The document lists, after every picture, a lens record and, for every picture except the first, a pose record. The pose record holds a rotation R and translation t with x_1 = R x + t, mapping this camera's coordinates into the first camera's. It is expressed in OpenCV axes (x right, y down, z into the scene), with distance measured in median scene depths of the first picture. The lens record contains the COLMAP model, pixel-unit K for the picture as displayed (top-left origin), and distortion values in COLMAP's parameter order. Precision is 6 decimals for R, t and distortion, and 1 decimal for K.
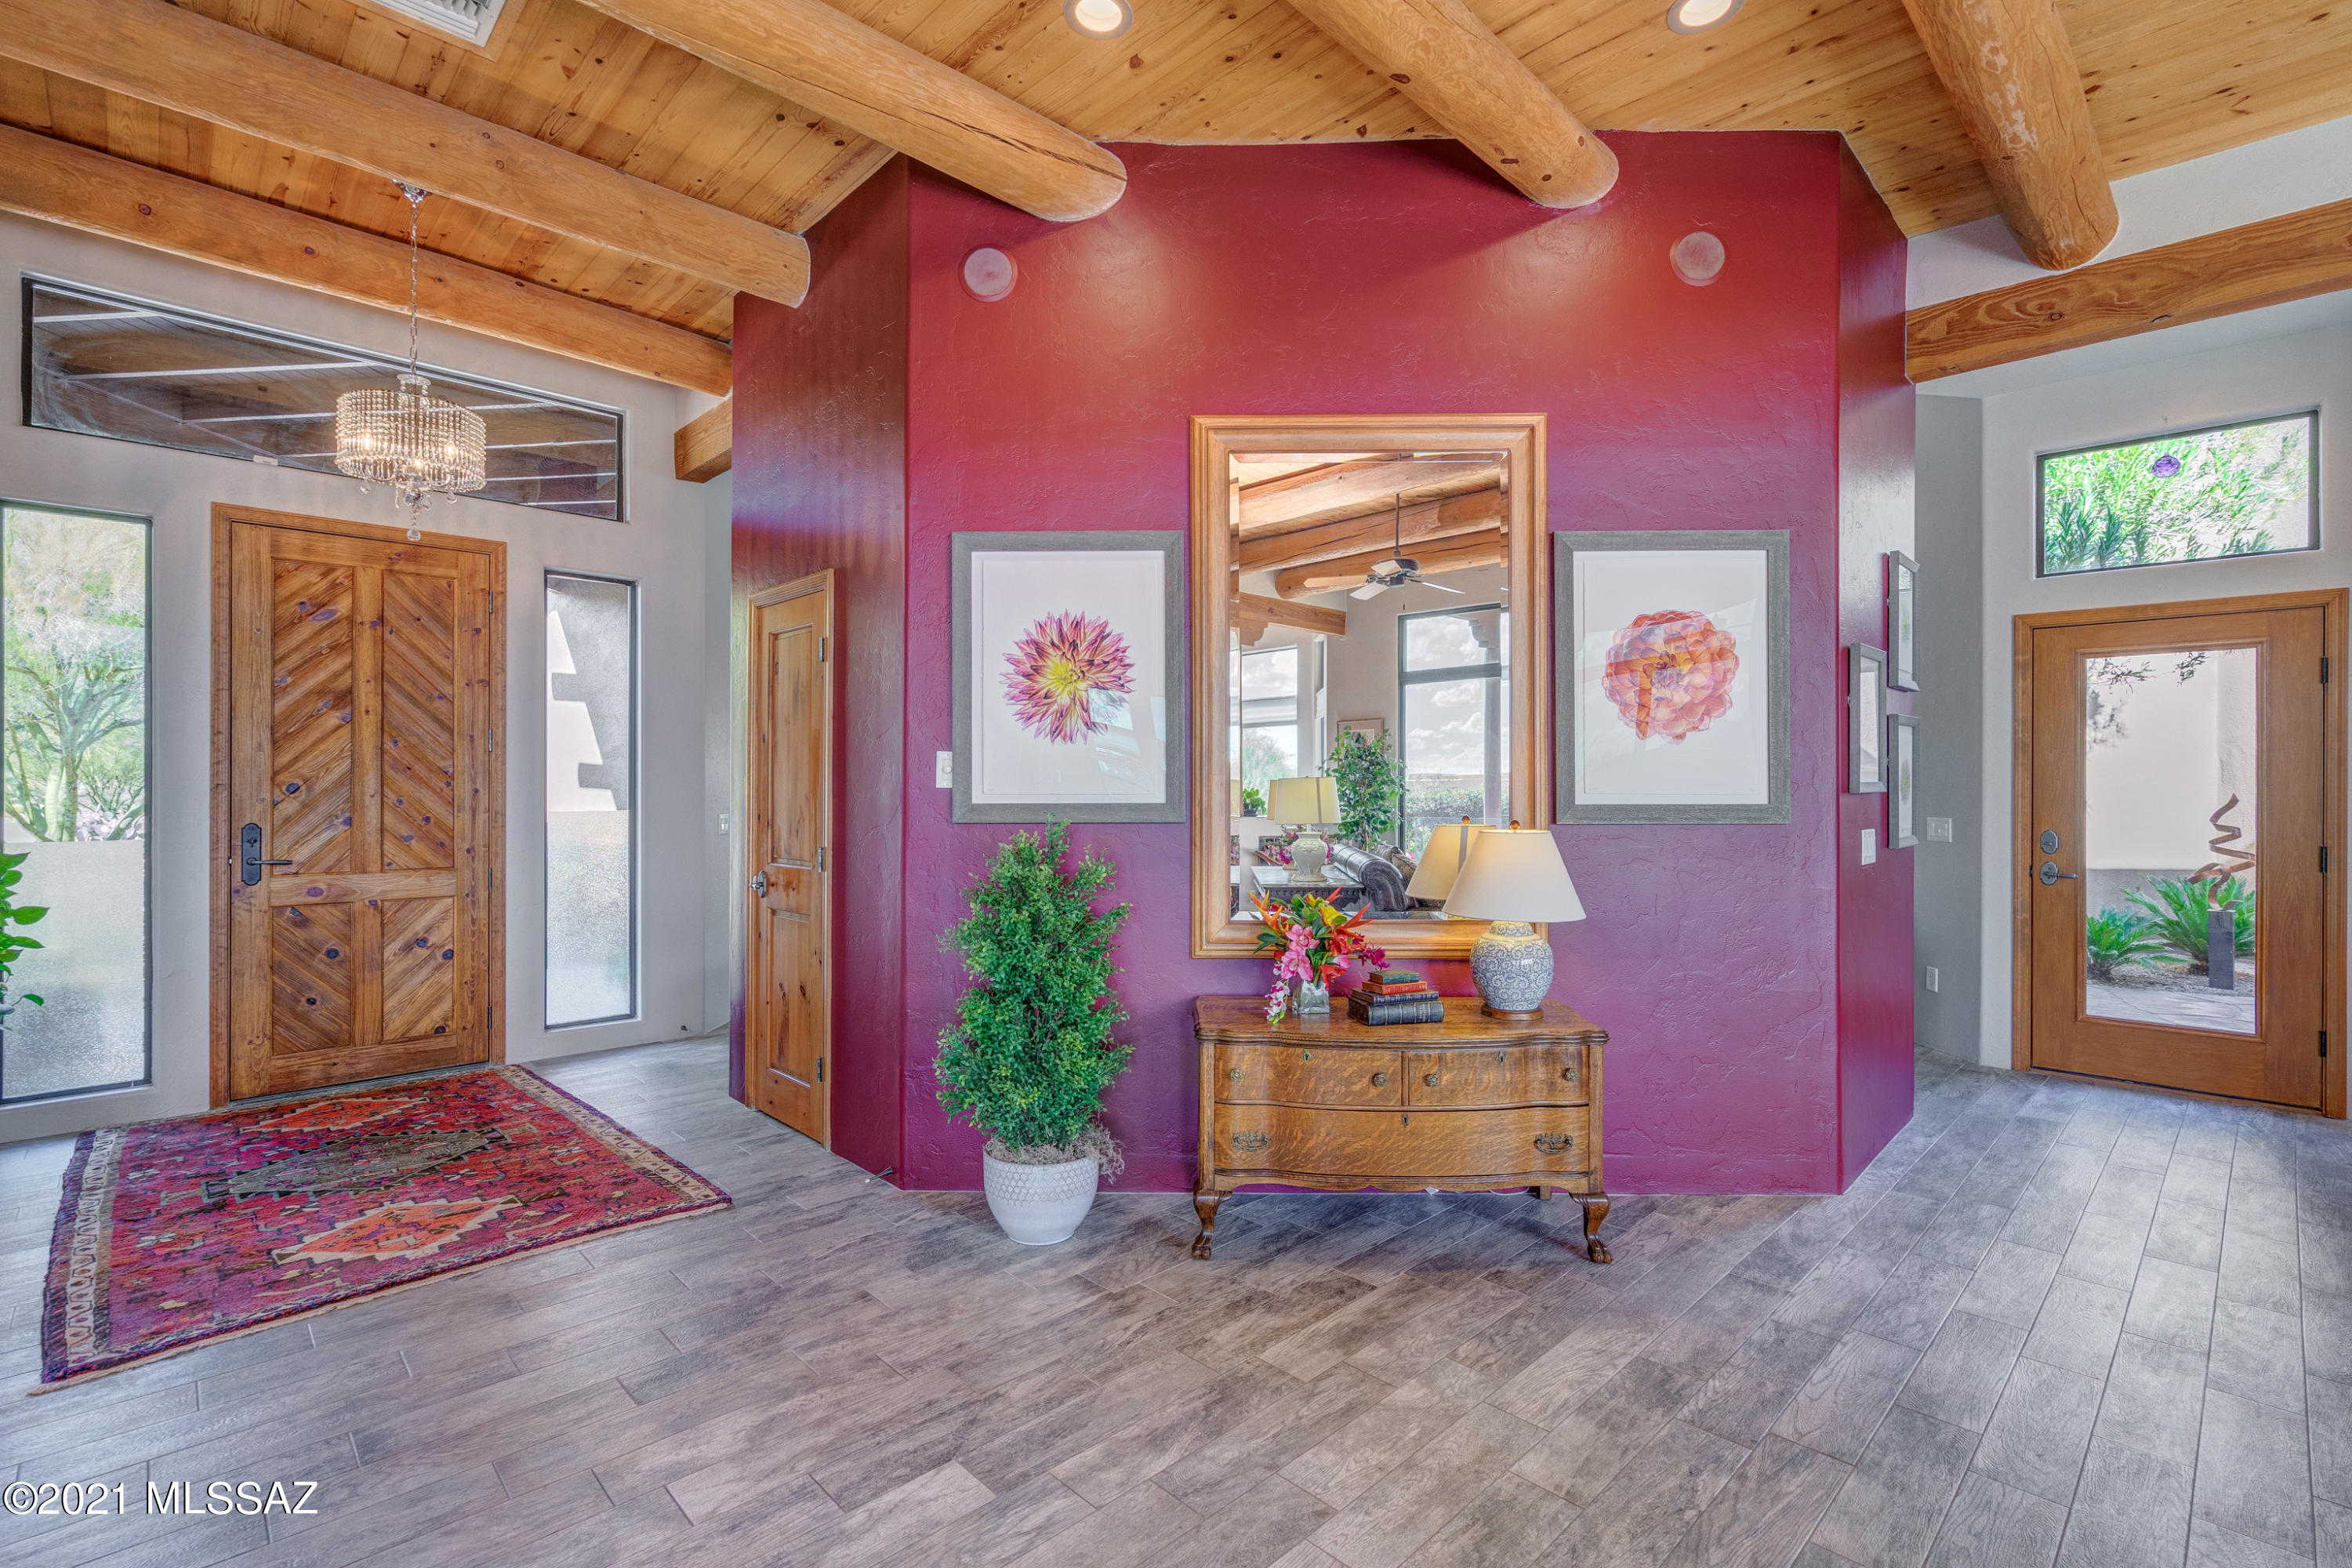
lens RADIAL K [[1074.4, 0, 1176.0], [0, 1074.4, 784.0], [0, 0, 1]] dist [-0.002302, -0.000110]
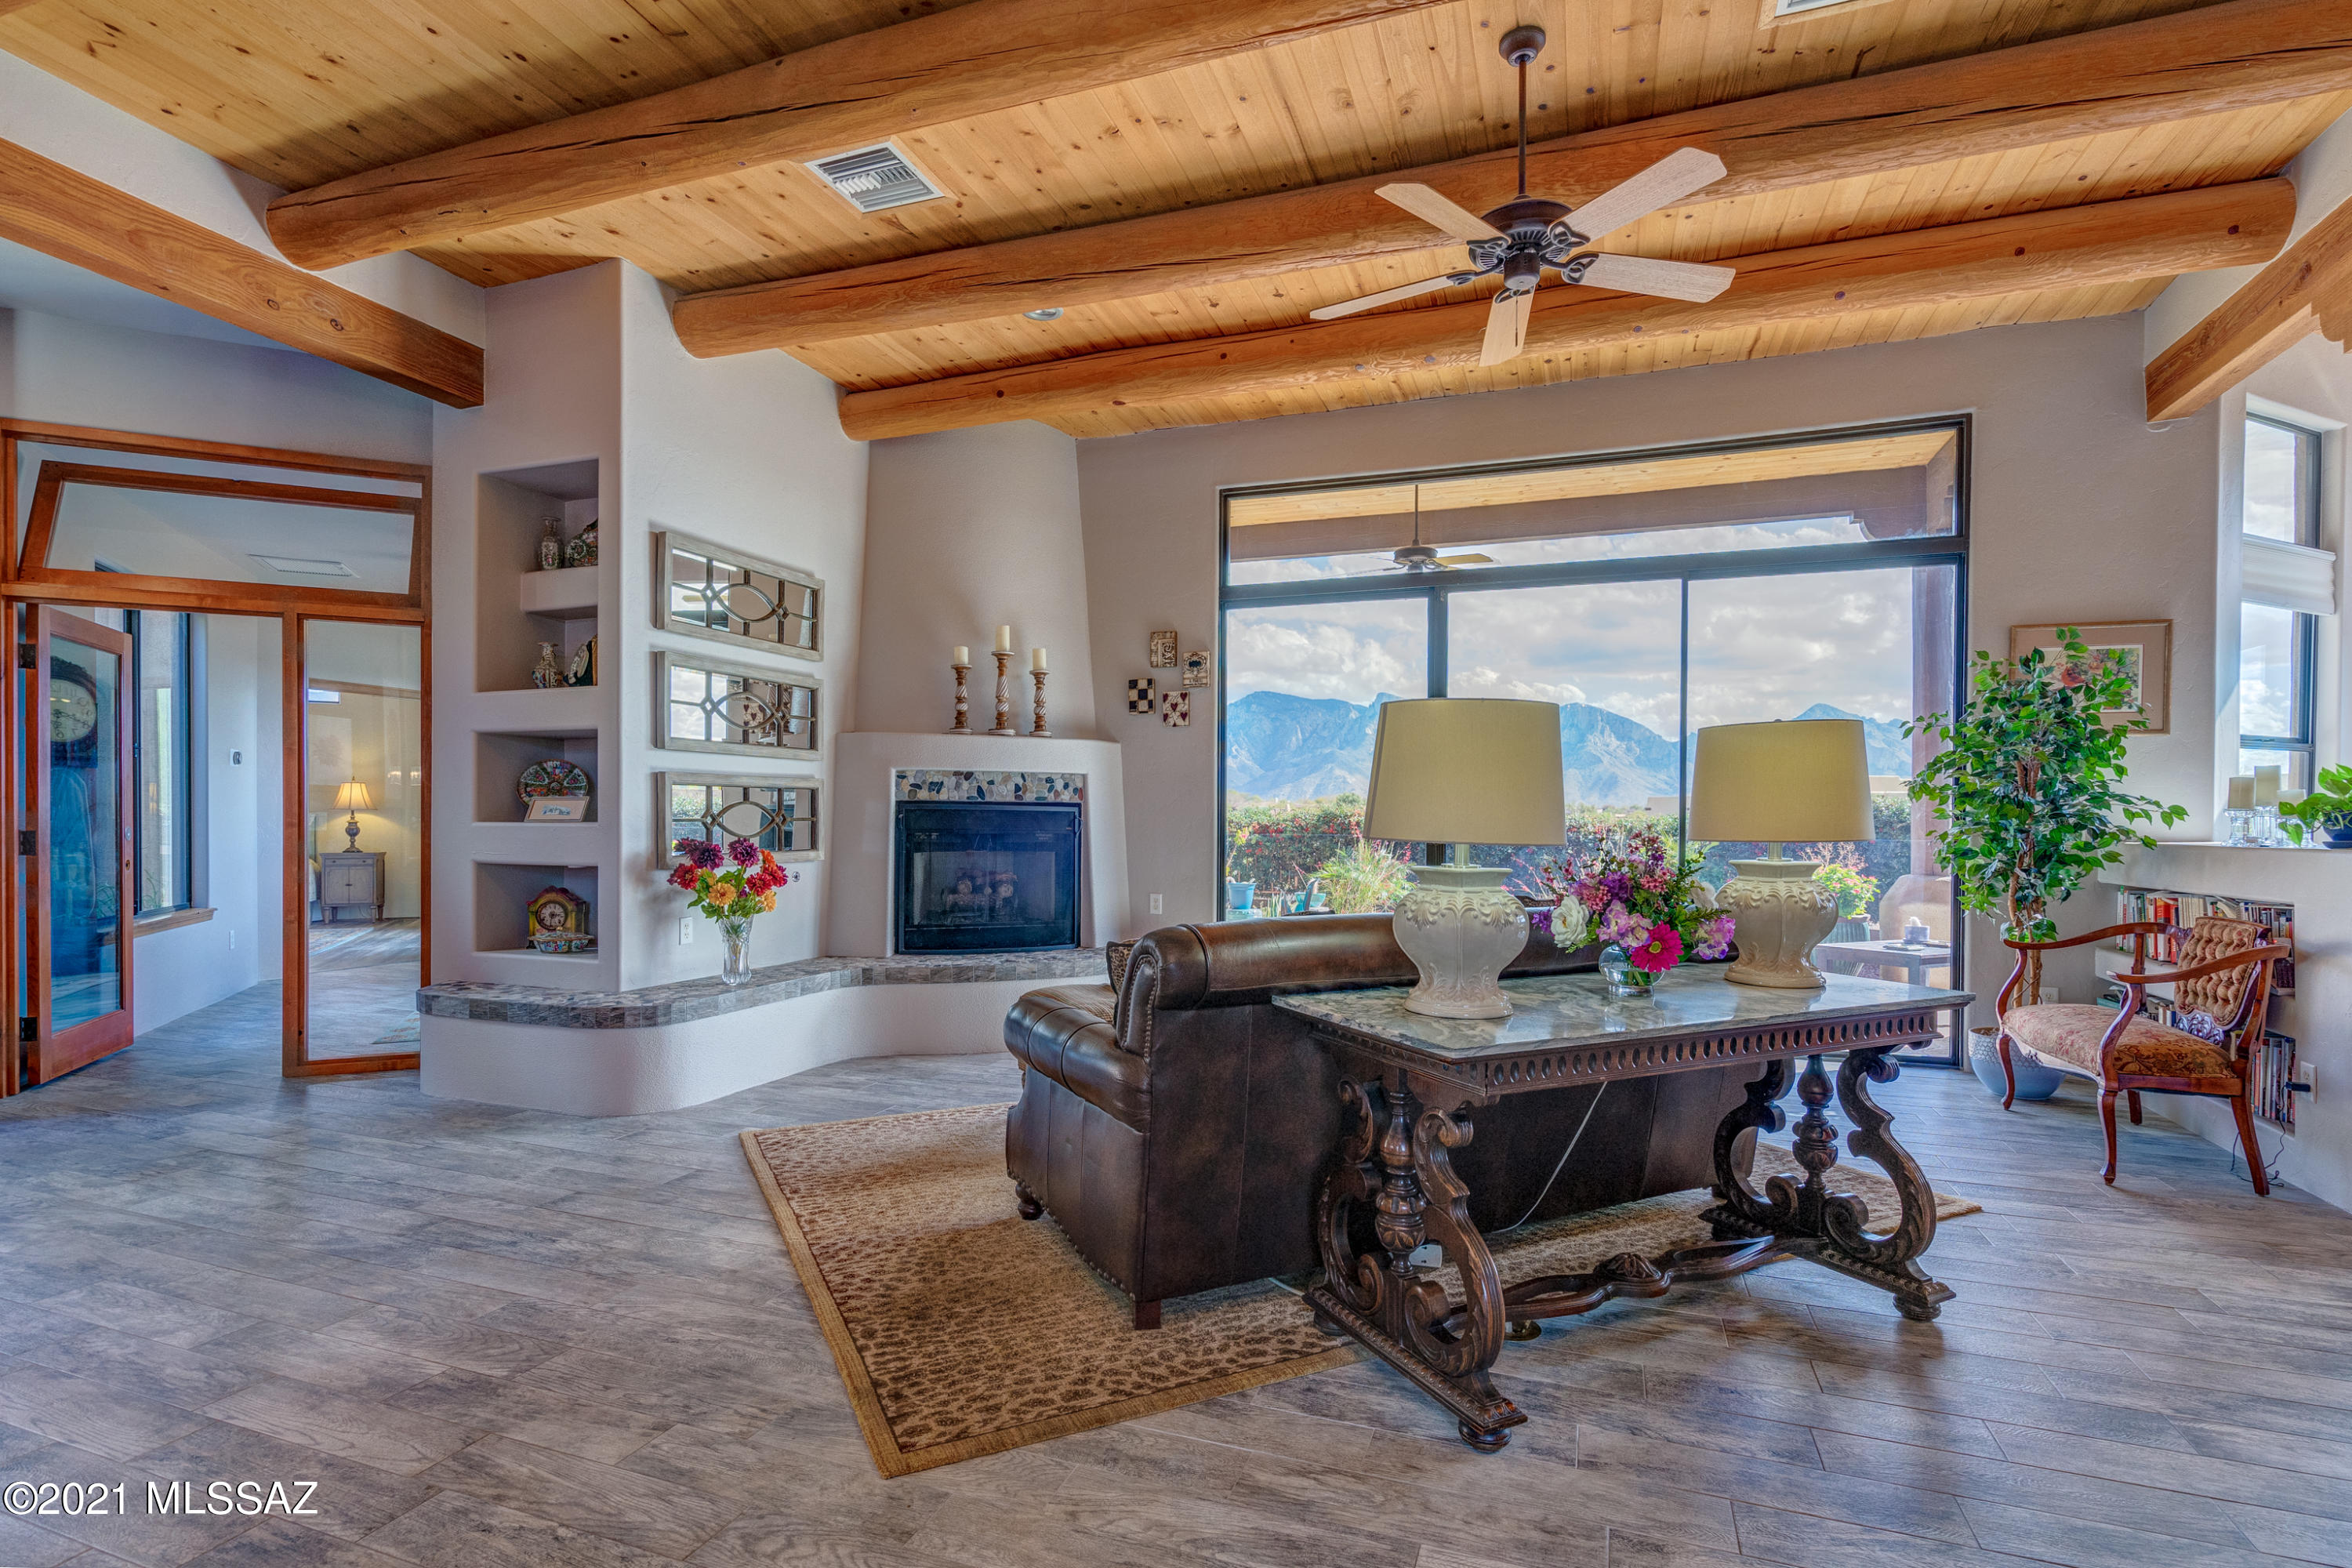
lens RADIAL K [[1117.4, 0, 1182.8], [0, 1117.4, 827.7], [0, 0, 1]] dist [-0.002189, 0.000938]
pose [[-0.433865, -0.010488, 0.900917, -0.228503], [-0.008874, 0.999933, 0.007367, 0.034824], [-0.900934, -0.004799, -0.433929, 0.375630]]
